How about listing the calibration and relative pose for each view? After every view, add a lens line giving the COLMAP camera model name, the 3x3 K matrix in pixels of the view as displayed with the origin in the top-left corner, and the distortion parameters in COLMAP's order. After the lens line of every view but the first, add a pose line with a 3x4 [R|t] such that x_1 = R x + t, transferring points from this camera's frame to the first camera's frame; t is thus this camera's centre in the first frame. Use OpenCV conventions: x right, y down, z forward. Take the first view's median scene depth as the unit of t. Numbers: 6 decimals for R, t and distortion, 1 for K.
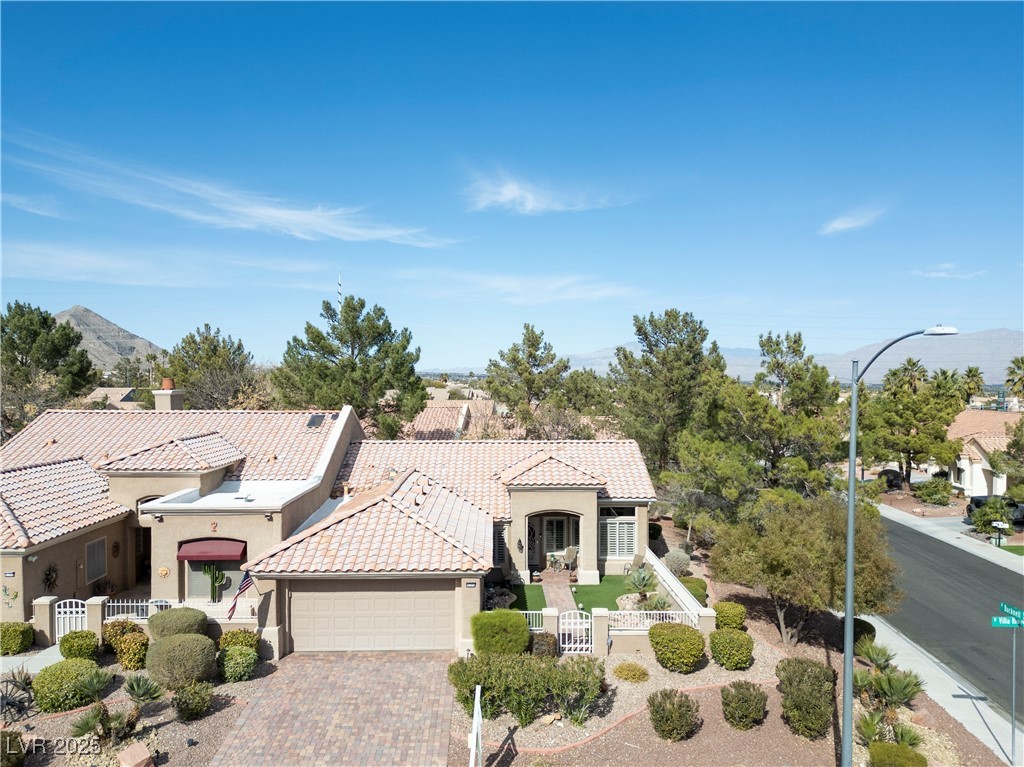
lens RADIAL K [[785.0, 0, 501.8], [0, 785.0, 380.0], [0, 0, 1]] dist [0.063976, -0.036447]
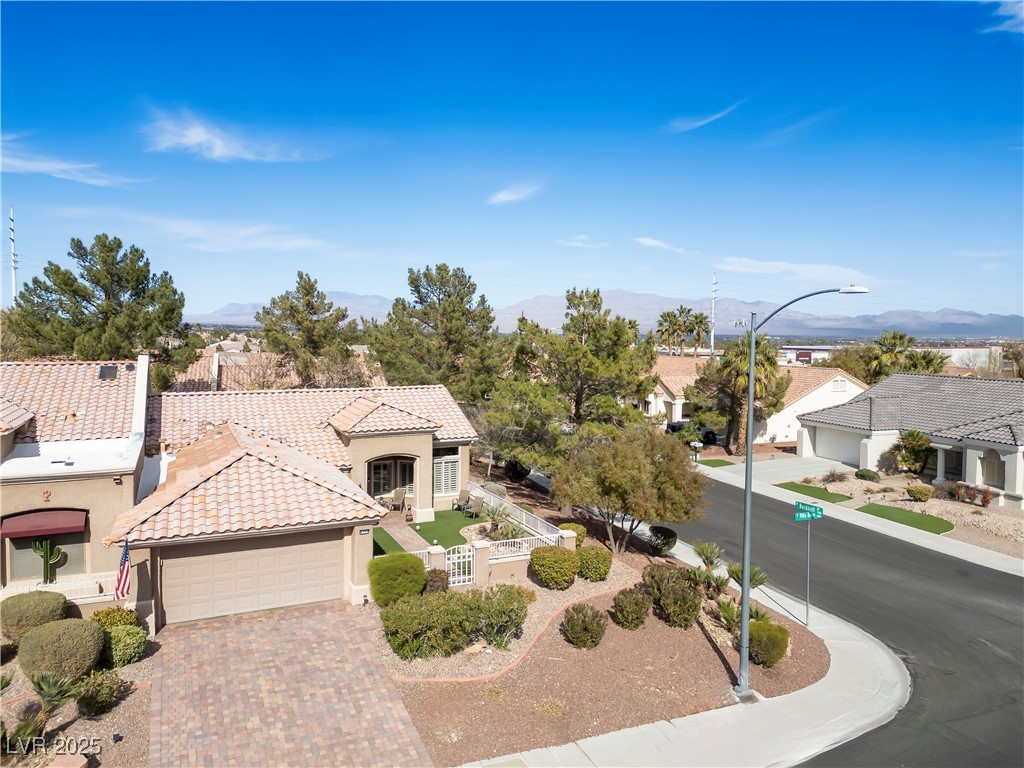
lens RADIAL K [[741.2, 0, 491.6], [0, 741.2, 346.7], [0, 0, 1]] dist [0.059024, -0.036391]
pose [[0.924710, -0.004633, 0.380644, -0.176261], [-0.004012, 0.999752, 0.021915, 0.001869], [-0.380651, -0.021792, 0.924462, 0.046221]]
